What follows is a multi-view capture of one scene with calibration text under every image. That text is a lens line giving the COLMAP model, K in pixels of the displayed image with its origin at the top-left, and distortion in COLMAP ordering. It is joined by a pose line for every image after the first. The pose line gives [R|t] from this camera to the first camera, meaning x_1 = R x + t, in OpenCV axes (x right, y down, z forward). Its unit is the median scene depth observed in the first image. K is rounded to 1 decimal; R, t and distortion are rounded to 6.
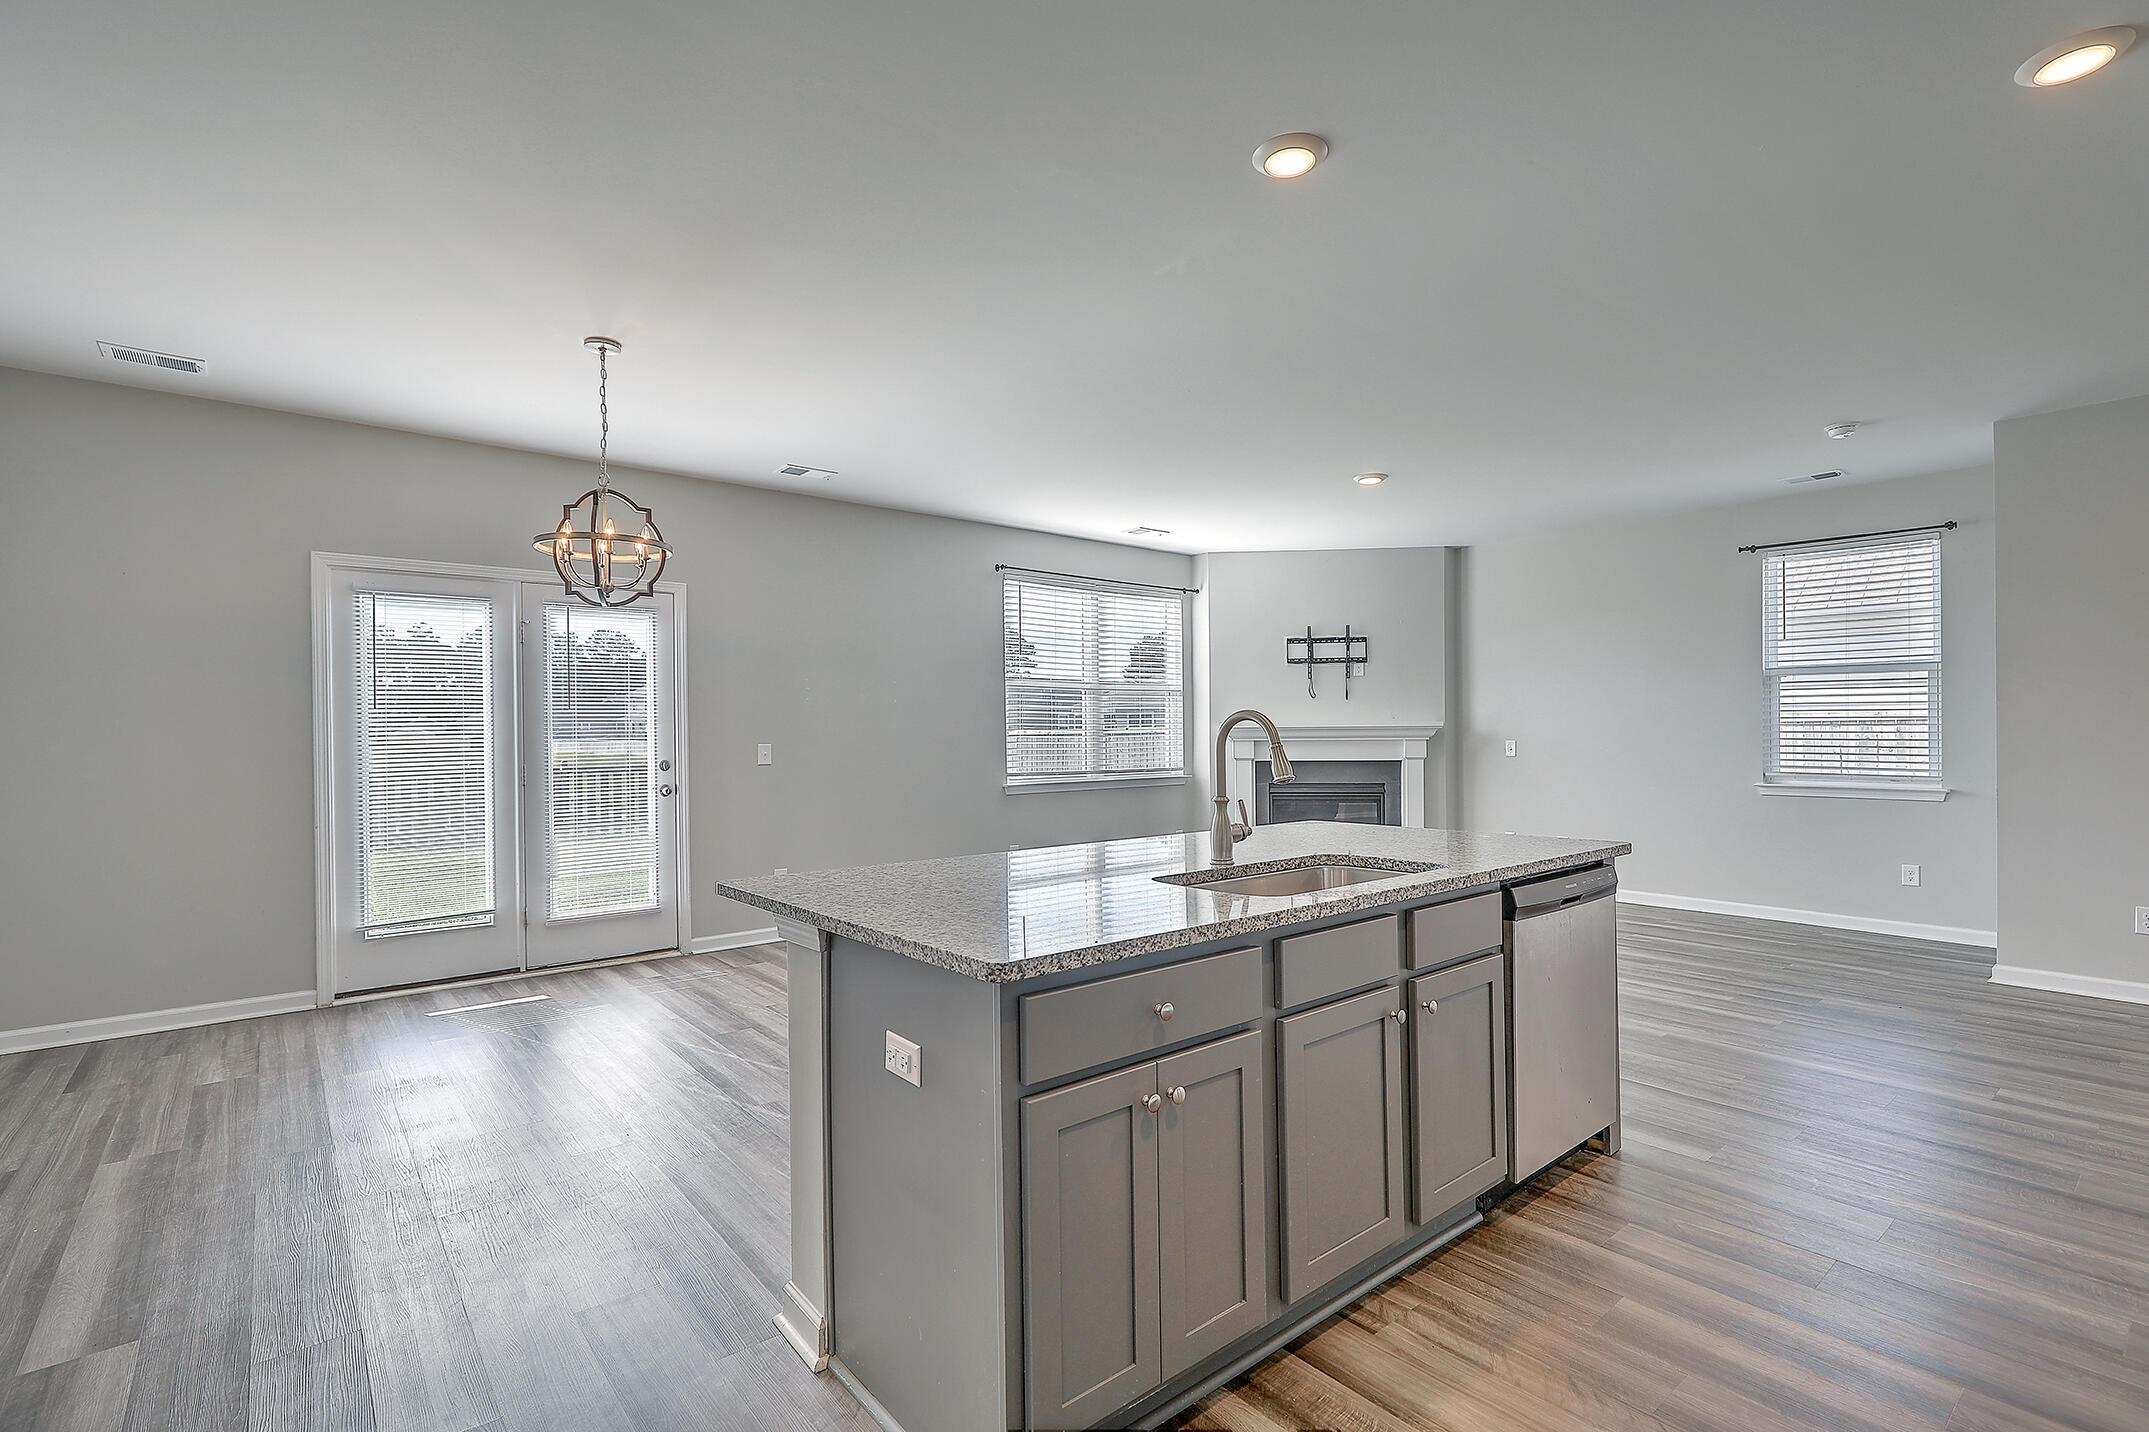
lens RADIAL K [[975.8, 0, 1071.2], [0, 975.8, 731.5], [0, 0, 1]] dist [0.000556, 0.000173]
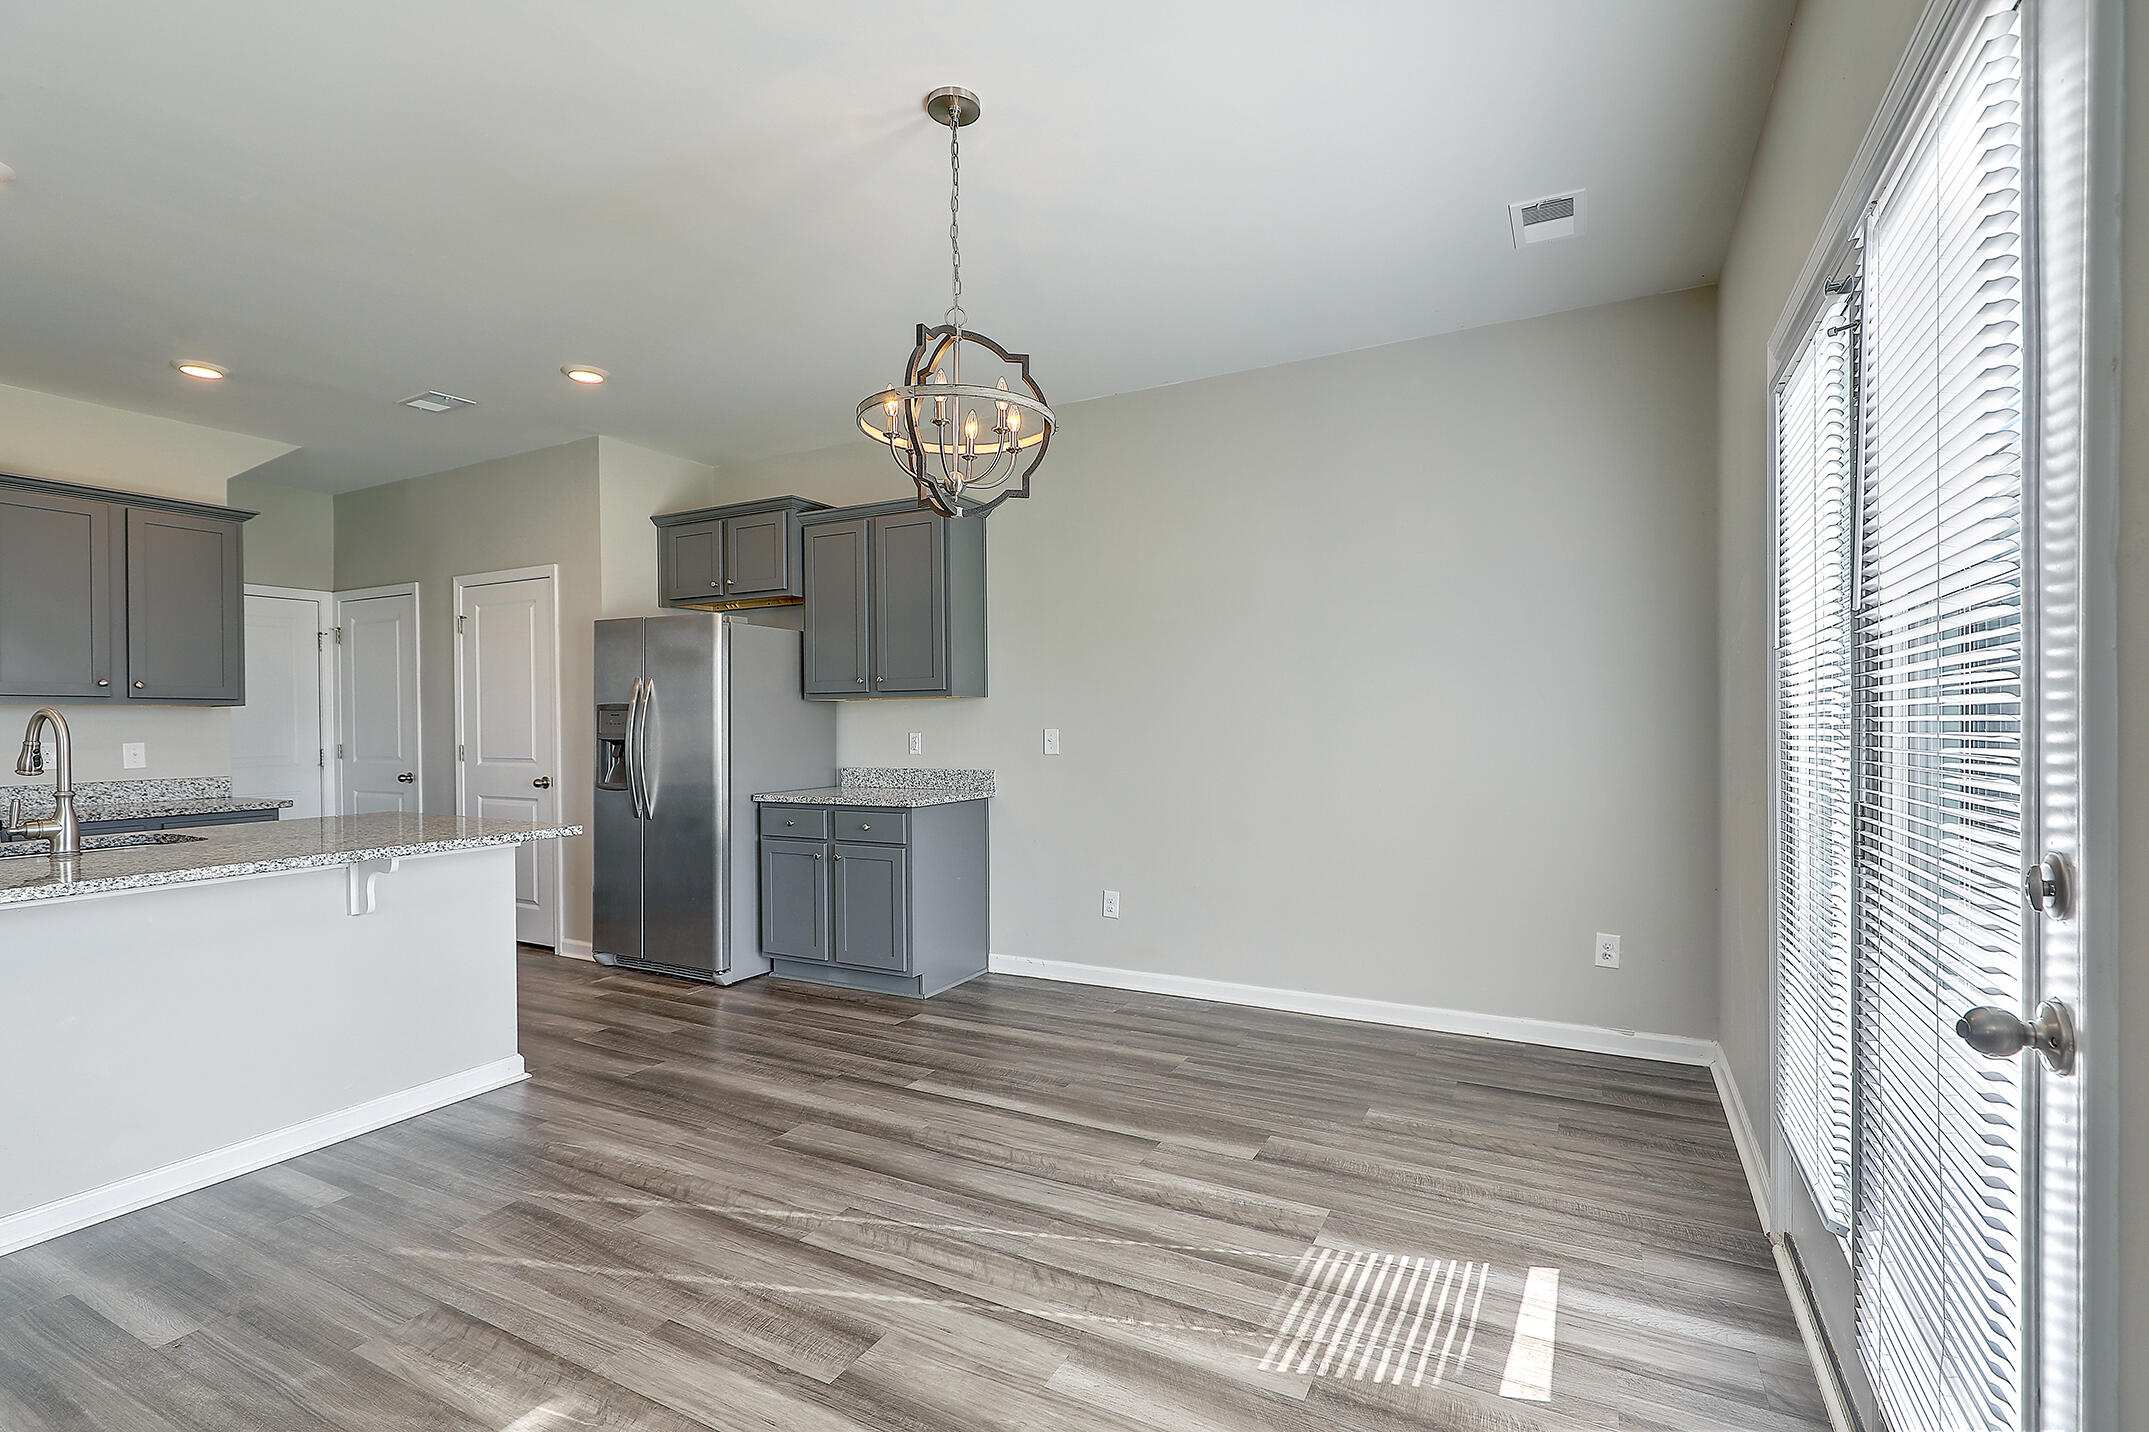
lens RADIAL K [[958.6, 0, 1097.5], [0, 958.6, 723.3], [0, 0, 1]] dist [-0.000111, 0.000087]
pose [[-0.915164, 0.019698, -0.402600, -0.184996], [0.018130, 0.999806, 0.007705, 0.002954], [0.402674, -0.000248, -0.915343, 0.956141]]
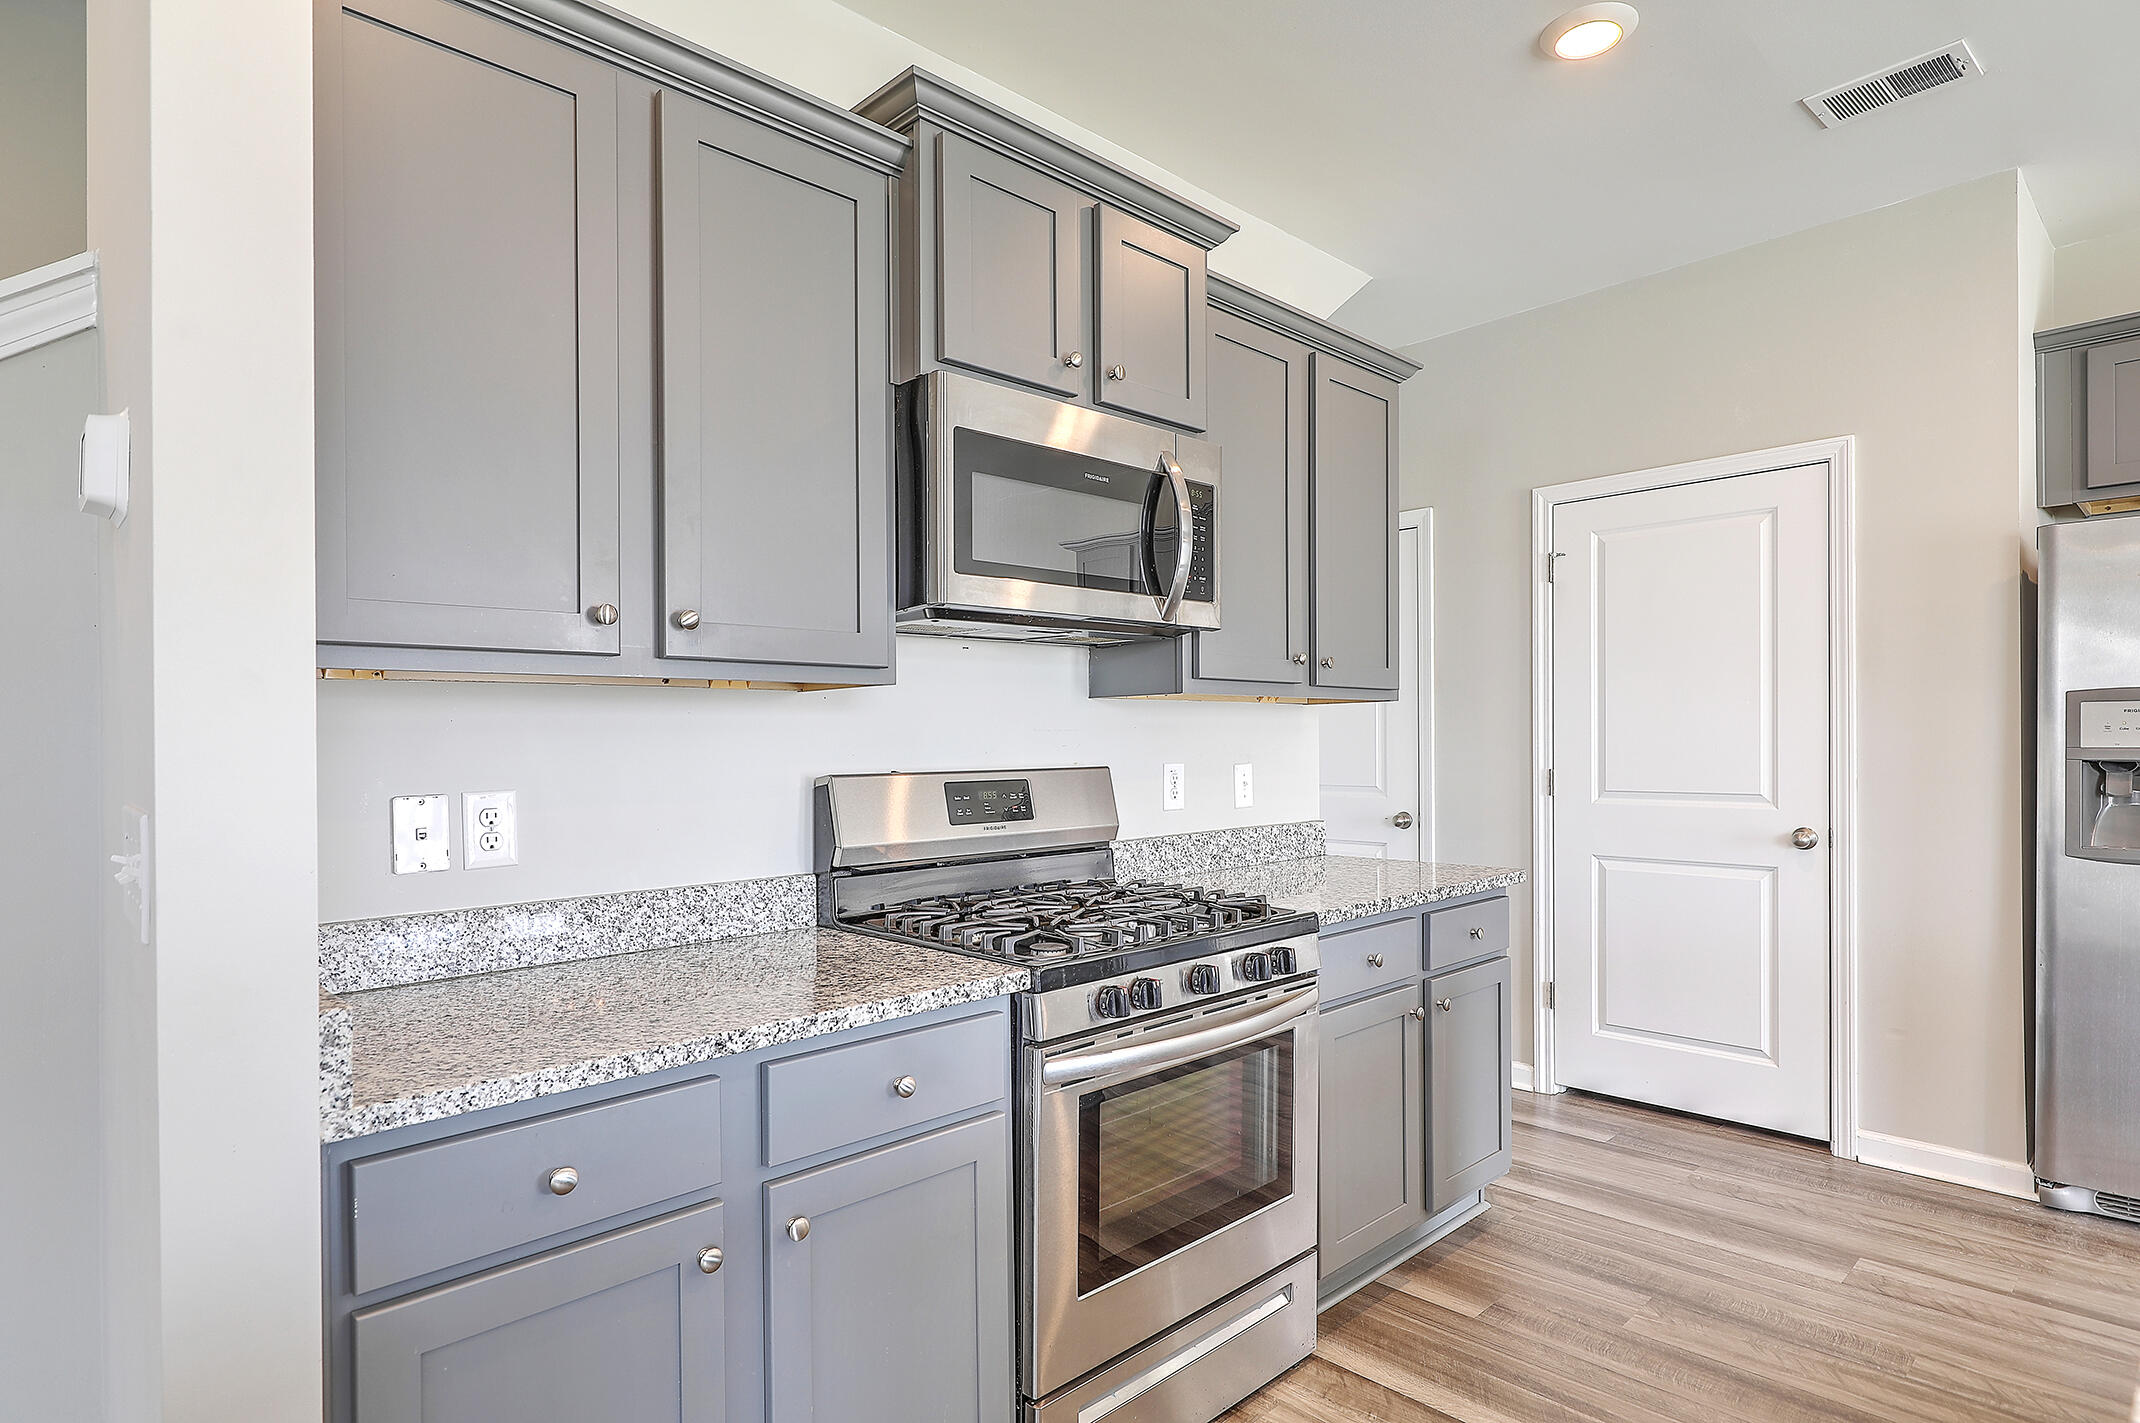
lens RADIAL K [[1131.1, 0, 1068.7], [0, 1131.1, 734.5], [0, 0, 1]] dist [0.000261, -0.000057]
pose [[-0.996763, 0.016423, -0.078695, 0.314575], [0.016303, 0.999865, 0.002168, -0.005045], [0.078720, 0.000878, -0.996896, 0.510461]]
